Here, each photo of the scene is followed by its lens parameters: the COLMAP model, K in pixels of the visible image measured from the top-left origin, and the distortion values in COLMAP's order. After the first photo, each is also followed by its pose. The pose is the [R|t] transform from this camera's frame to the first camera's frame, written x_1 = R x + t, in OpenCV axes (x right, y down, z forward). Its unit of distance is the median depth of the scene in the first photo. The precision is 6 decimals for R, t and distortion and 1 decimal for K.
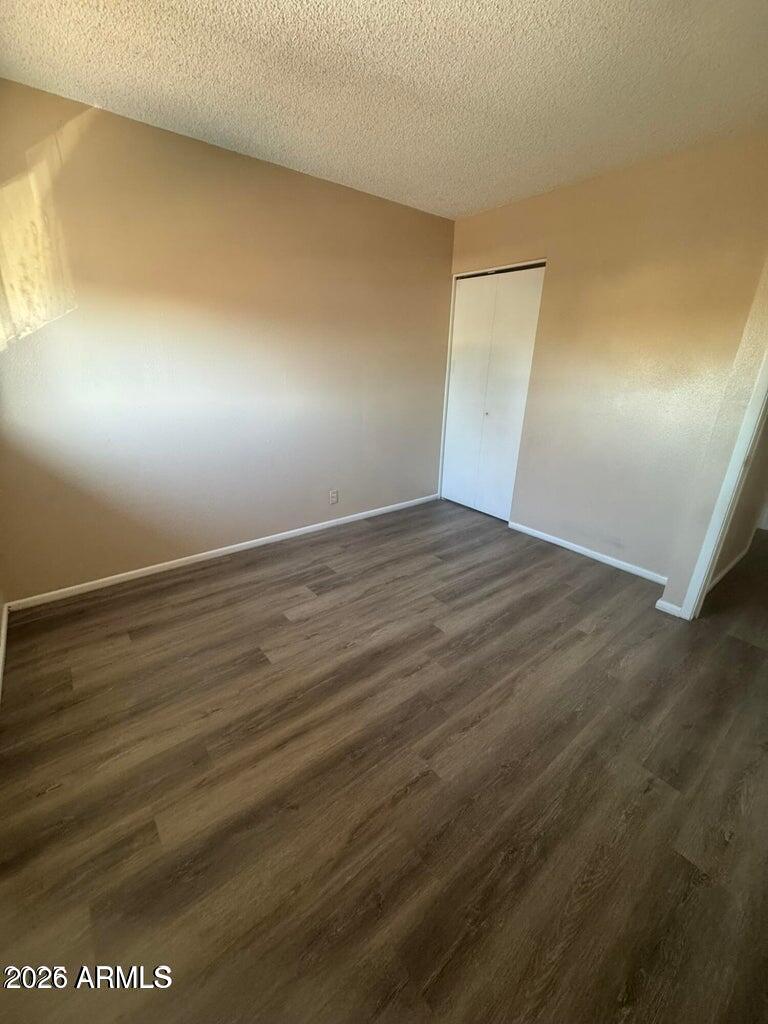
lens RADIAL K [[411.4, 0, 387.7], [0, 411.4, 507.4], [0, 0, 1]] dist [-0.003842, 0.000608]
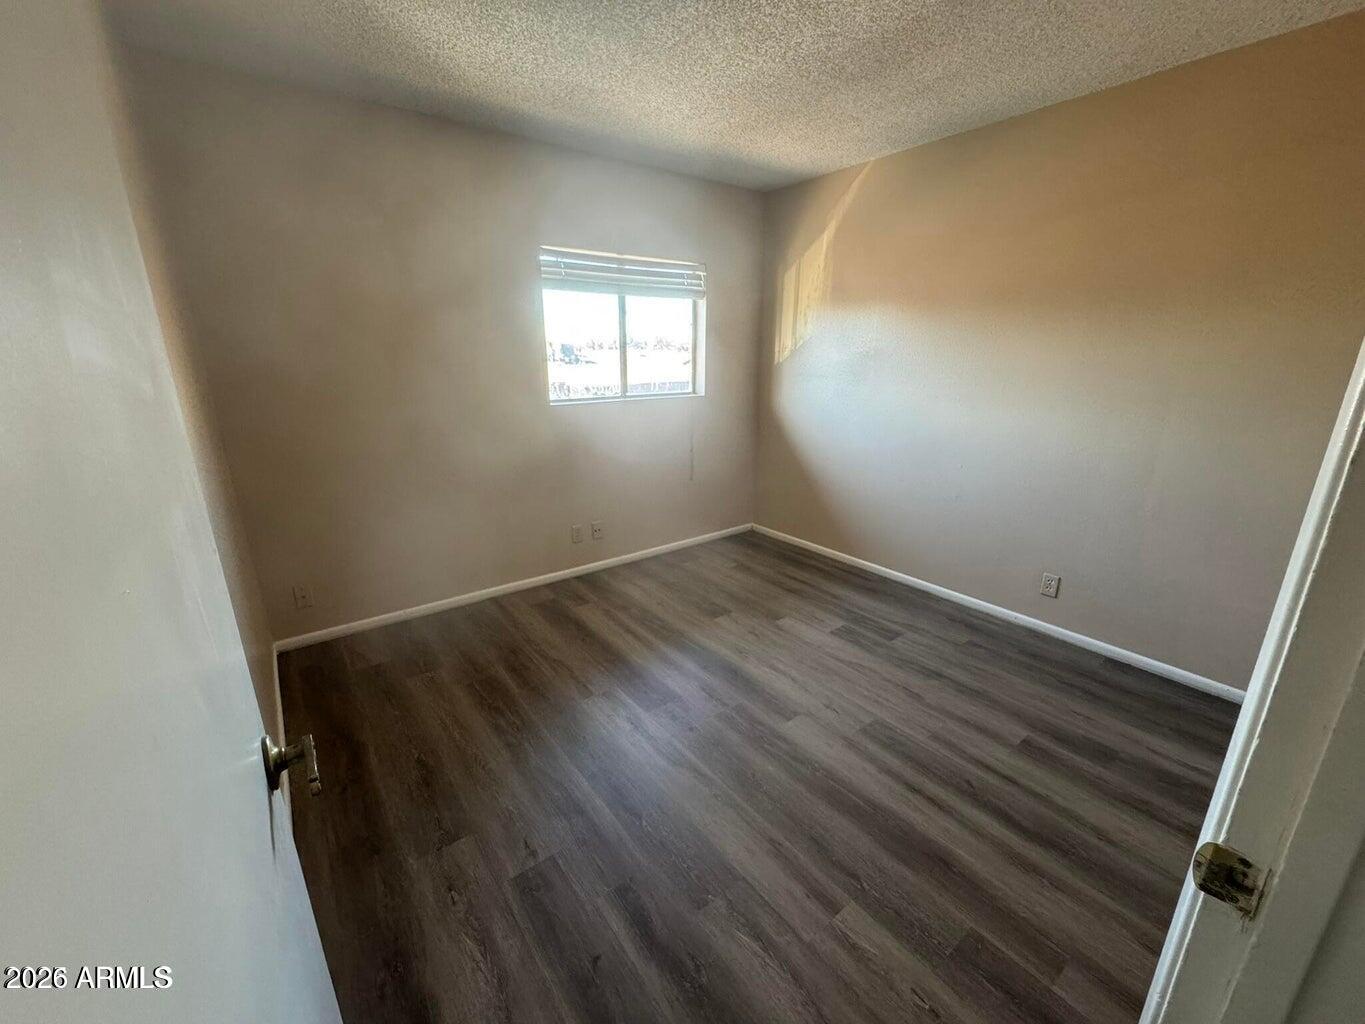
lens RADIAL K [[548.4, 0, 687.0], [0, 548.4, 515.0], [0, 0, 1]] dist [-0.003842, 0.000608]
pose [[-0.025397, 0.266502, -0.963500, 0.903998], [-0.341351, 0.903570, 0.258923, -0.208248], [0.939593, 0.335467, 0.068023, 0.585011]]
